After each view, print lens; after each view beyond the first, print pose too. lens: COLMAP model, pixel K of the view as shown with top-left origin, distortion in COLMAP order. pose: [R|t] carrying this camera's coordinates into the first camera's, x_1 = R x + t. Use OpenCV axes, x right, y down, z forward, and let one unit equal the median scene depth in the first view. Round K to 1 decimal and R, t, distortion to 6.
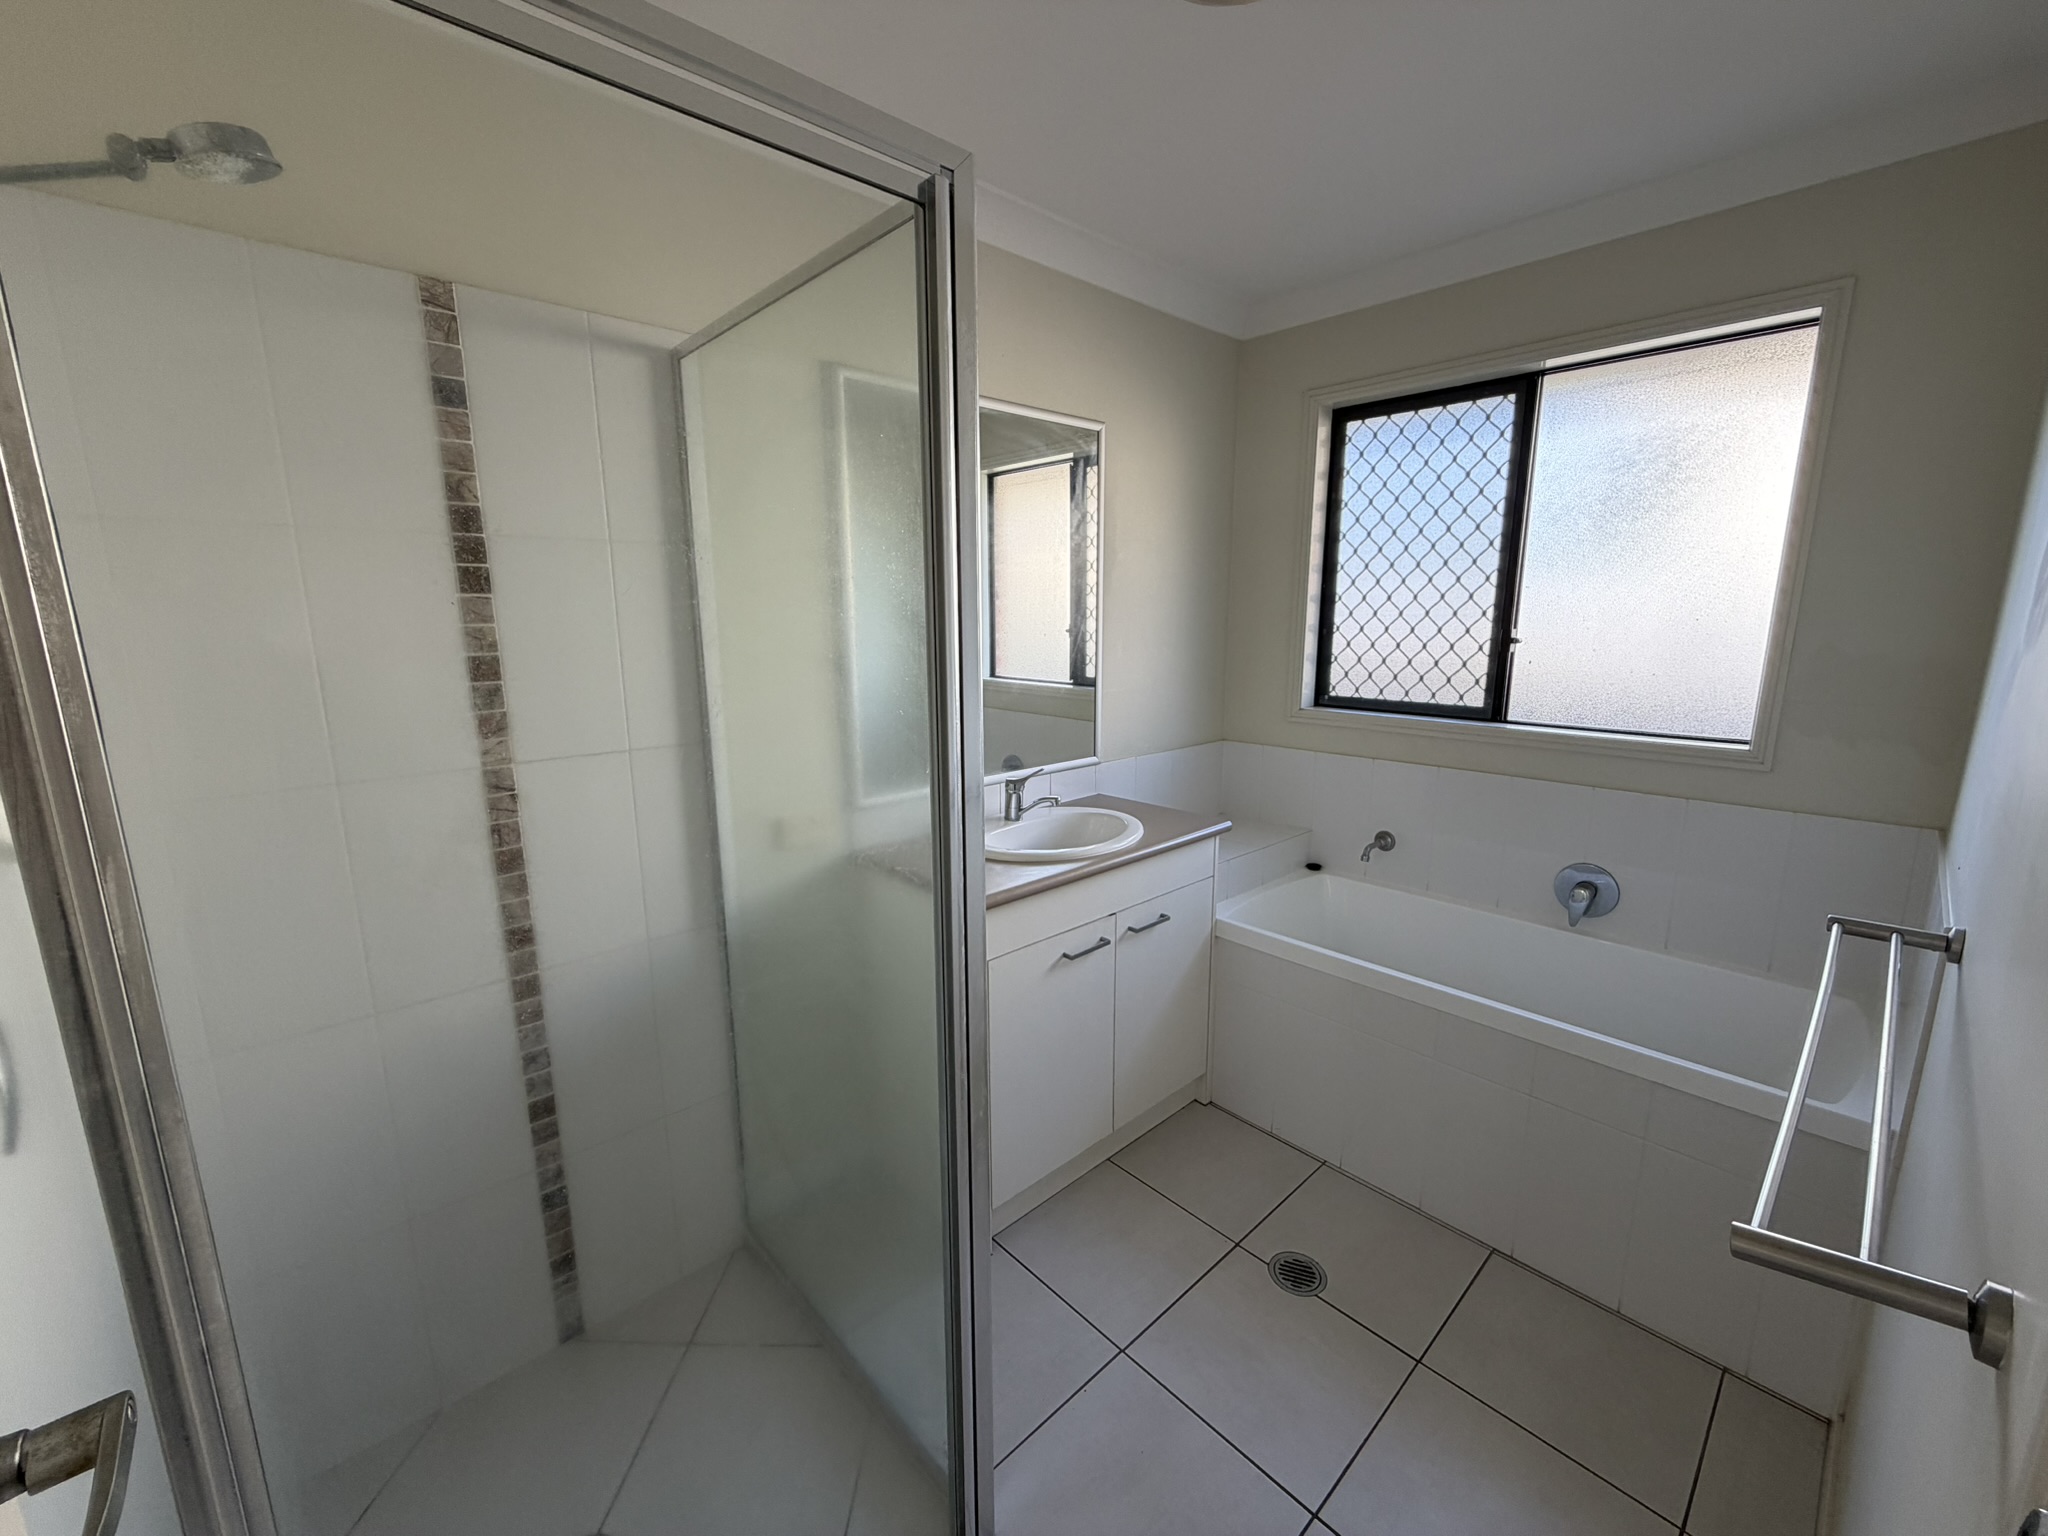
lens RADIAL K [[817.6, 0, 1019.2], [0, 817.6, 761.2], [0, 0, 1]] dist [0.000948, -0.000494]
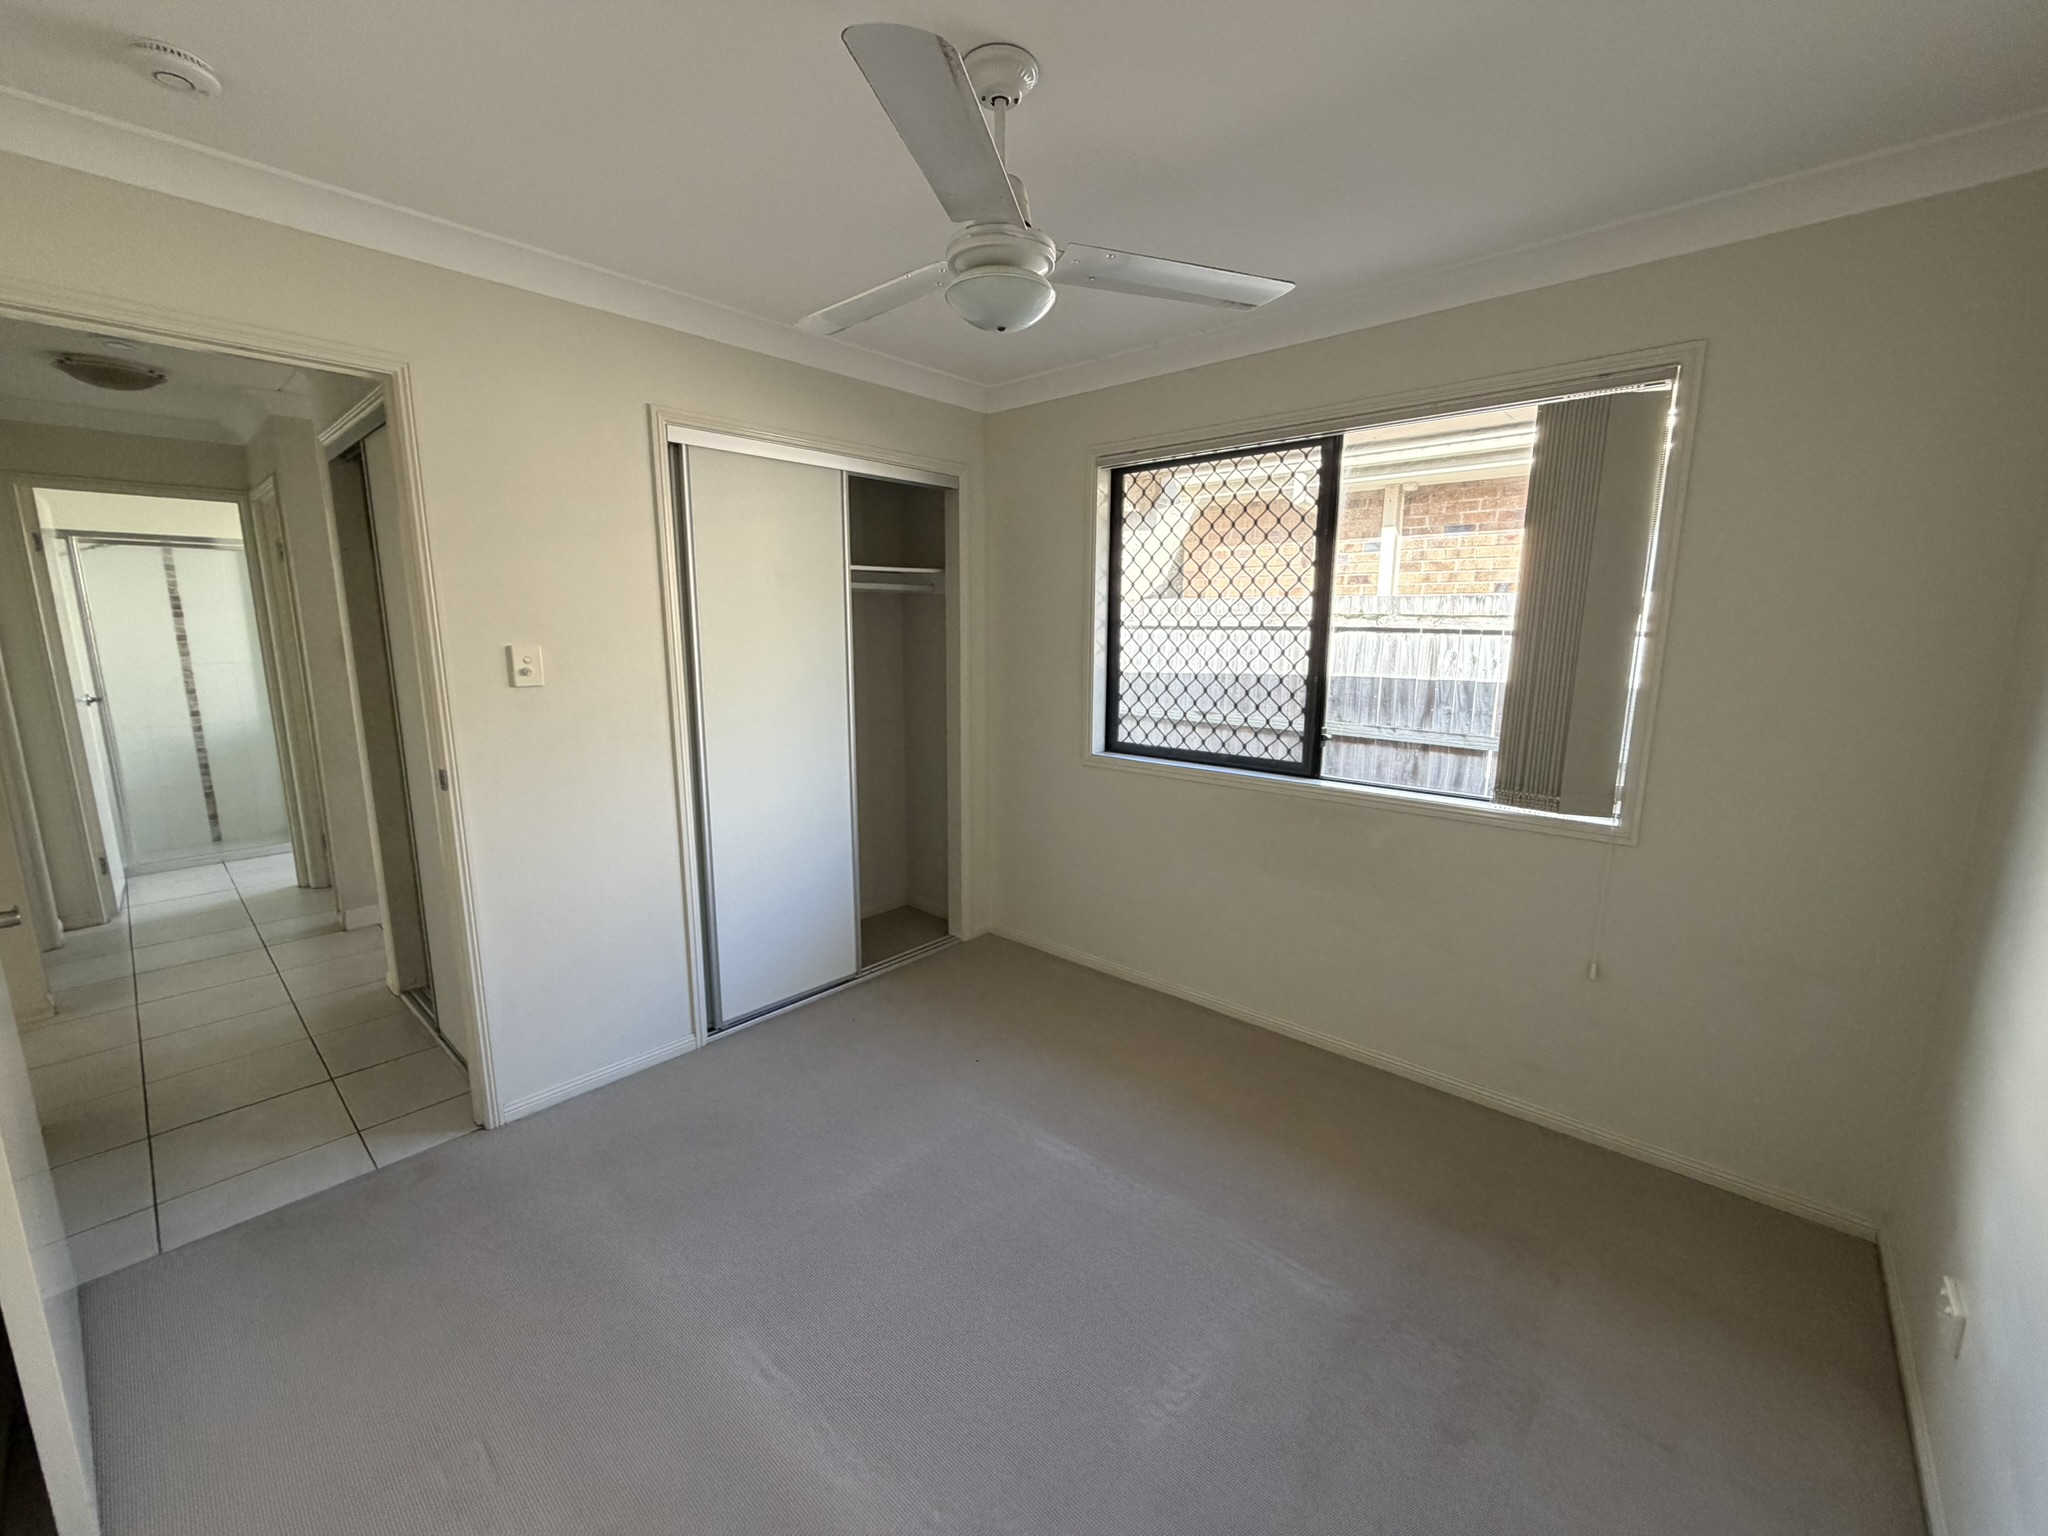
lens RADIAL K [[817.6, 0, 1027.9], [0, 817.6, 770.4], [0, 0, 1]] dist [0.000948, -0.000494]
pose [[0.995970, -0.007488, 0.089371, 2.696694], [0.009140, 0.999795, -0.018082, 0.561367], [-0.089217, 0.018826, 0.995834, -2.884742]]
